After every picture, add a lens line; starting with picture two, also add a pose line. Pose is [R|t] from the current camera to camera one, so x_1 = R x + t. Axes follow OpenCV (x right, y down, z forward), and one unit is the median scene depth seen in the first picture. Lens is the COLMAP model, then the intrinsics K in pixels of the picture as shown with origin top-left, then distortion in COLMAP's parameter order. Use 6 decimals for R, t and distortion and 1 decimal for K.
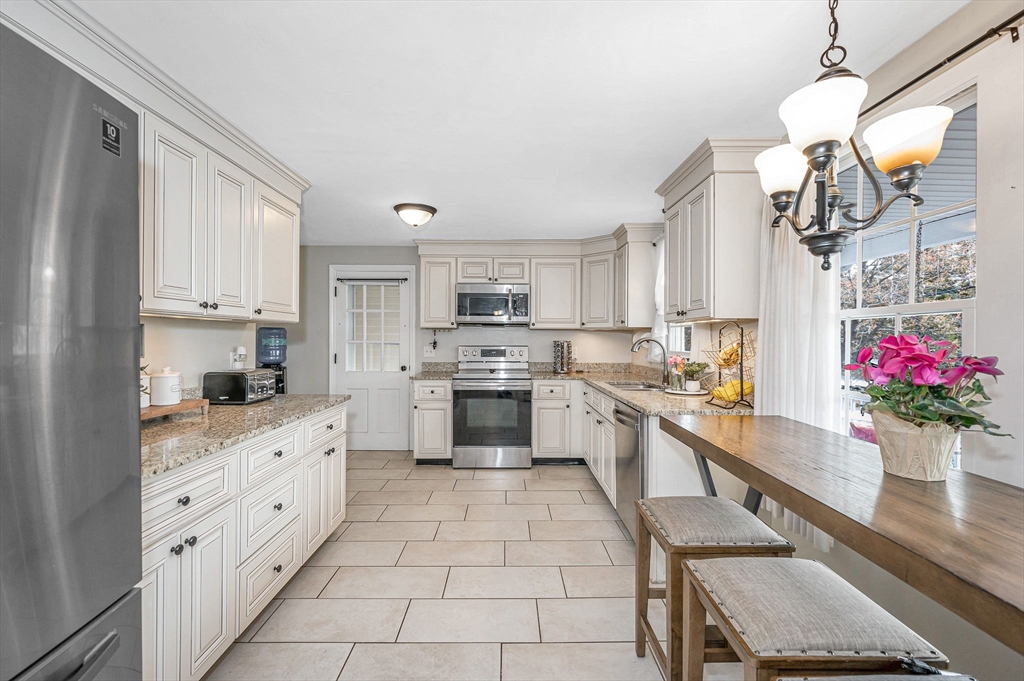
lens RADIAL K [[444.6, 0, 512.0], [0, 444.6, 340.5], [0, 0, 1]] dist [0.001168, 0.000049]
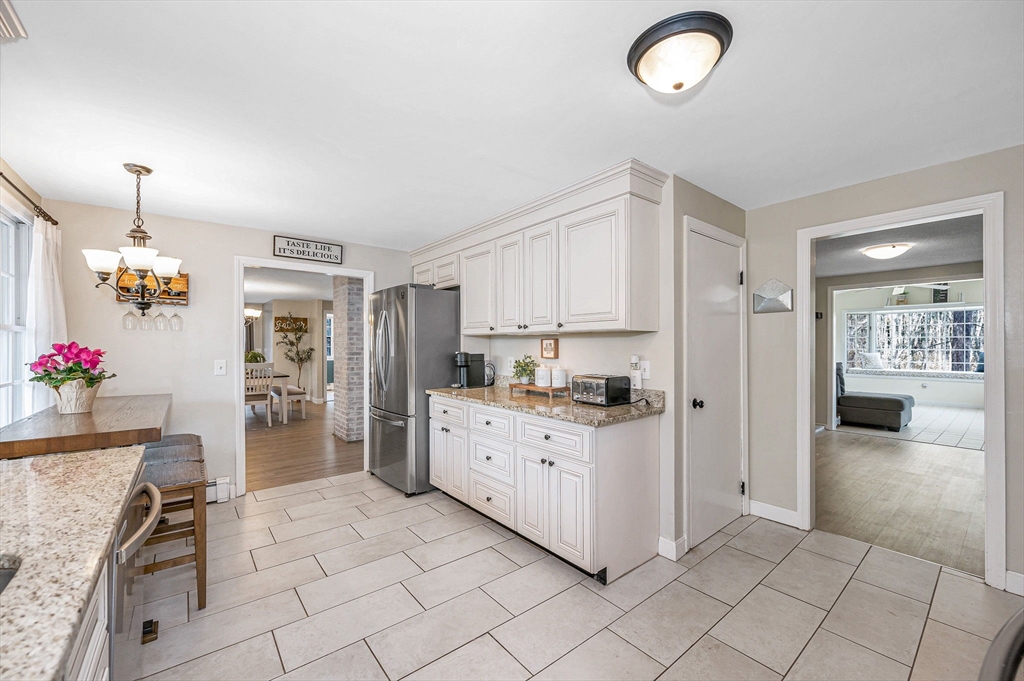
lens RADIAL K [[412.1, 0, 496.1], [0, 412.1, 343.1], [0, 0, 1]] dist [0.000126, -0.000001]
pose [[-0.801906, -0.005803, -0.597422, 0.146035], [-0.005657, 0.999982, -0.002119, -0.007525], [0.597423, 0.001680, -0.801924, 1.059773]]
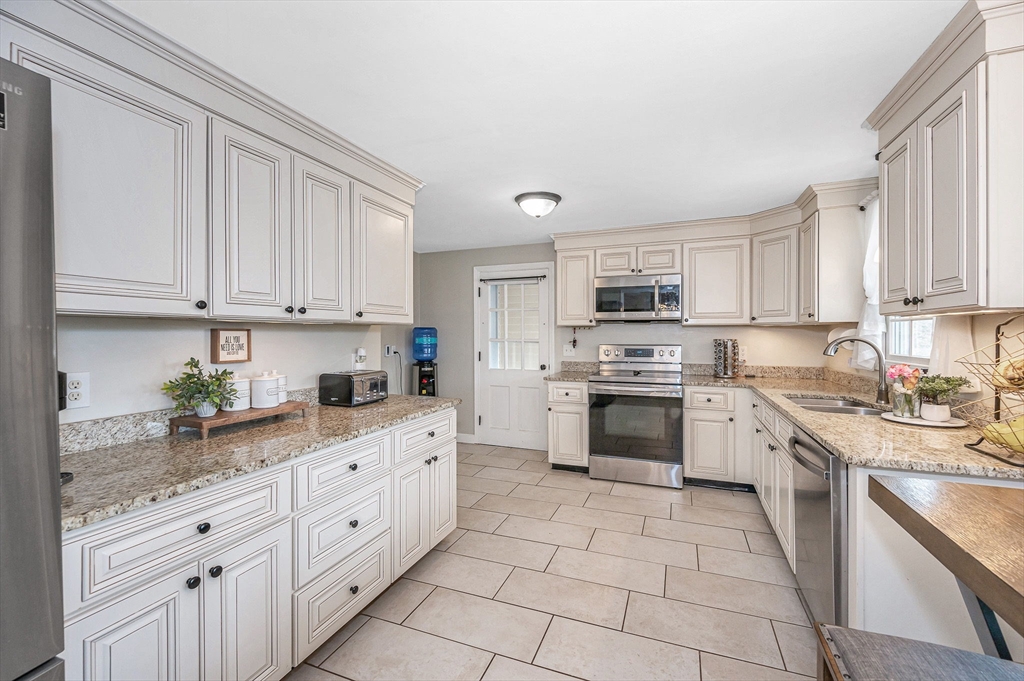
lens RADIAL K [[415.6, 0, 507.6], [0, 415.6, 335.9], [0, 0, 1]] dist [-0.001771, -0.000175]
pose [[0.920199, -0.002580, -0.391443, 0.057064], [0.003042, 0.999995, 0.000560, -0.009747], [0.391439, -0.001705, 0.920202, 0.164240]]
